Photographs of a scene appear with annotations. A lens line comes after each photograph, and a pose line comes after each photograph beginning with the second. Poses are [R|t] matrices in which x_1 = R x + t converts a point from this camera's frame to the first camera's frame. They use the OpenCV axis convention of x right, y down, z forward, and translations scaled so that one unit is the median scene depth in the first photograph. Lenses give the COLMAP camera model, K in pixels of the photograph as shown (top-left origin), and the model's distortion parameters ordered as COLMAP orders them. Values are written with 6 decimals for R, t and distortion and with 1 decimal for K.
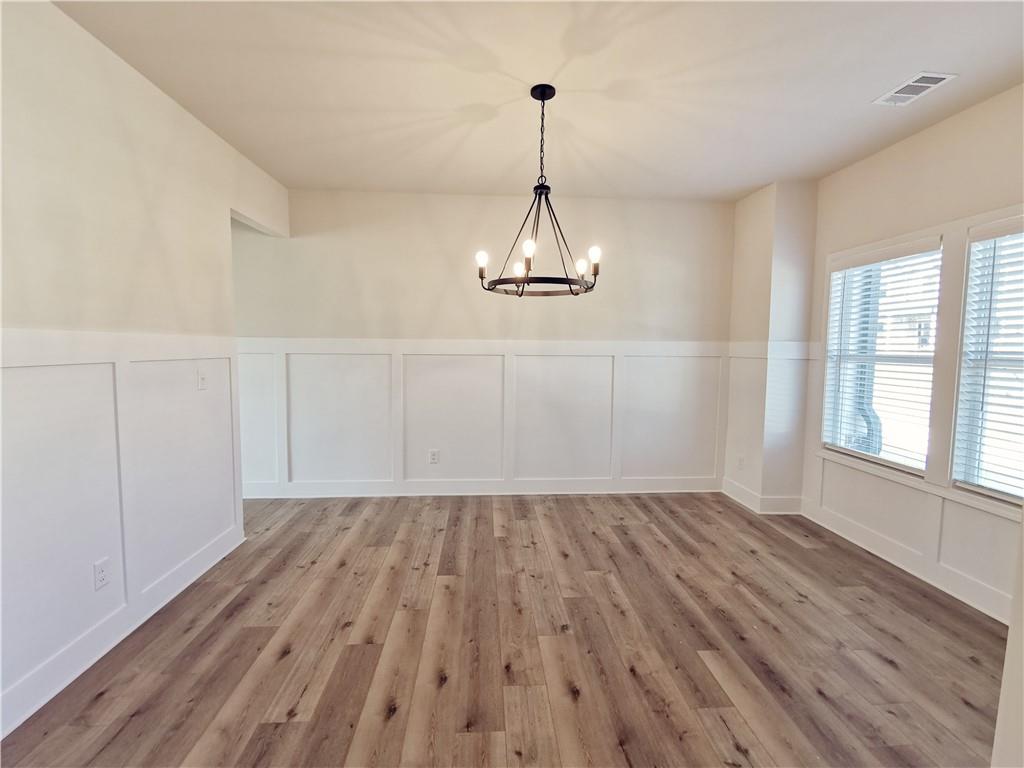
lens RADIAL K [[469.1, 0, 508.3], [0, 469.1, 379.3], [0, 0, 1]] dist [0.014555, -0.006758]
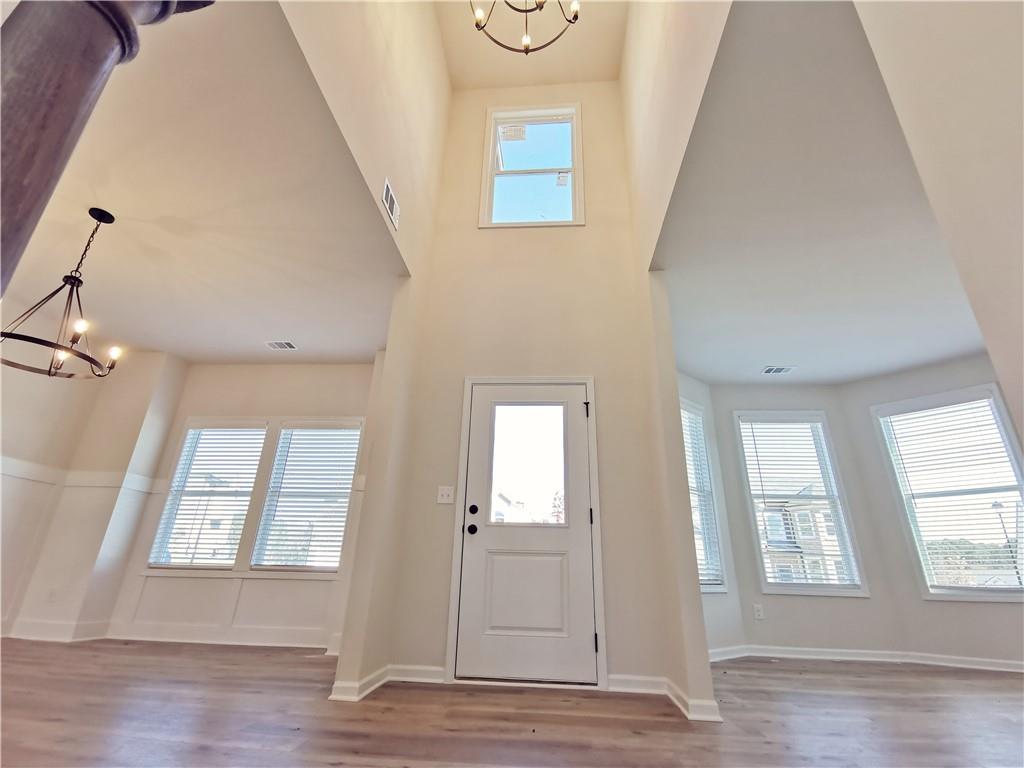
lens RADIAL K [[469.1, 0, 514.3], [0, 469.1, 376.8], [0, 0, 1]] dist [0.014555, -0.006758]
pose [[0.138544, 0.373817, 0.917097, -0.754176], [0.042206, 0.922957, -0.382582, 0.299082], [-0.989457, 0.091712, 0.112092, -0.170598]]
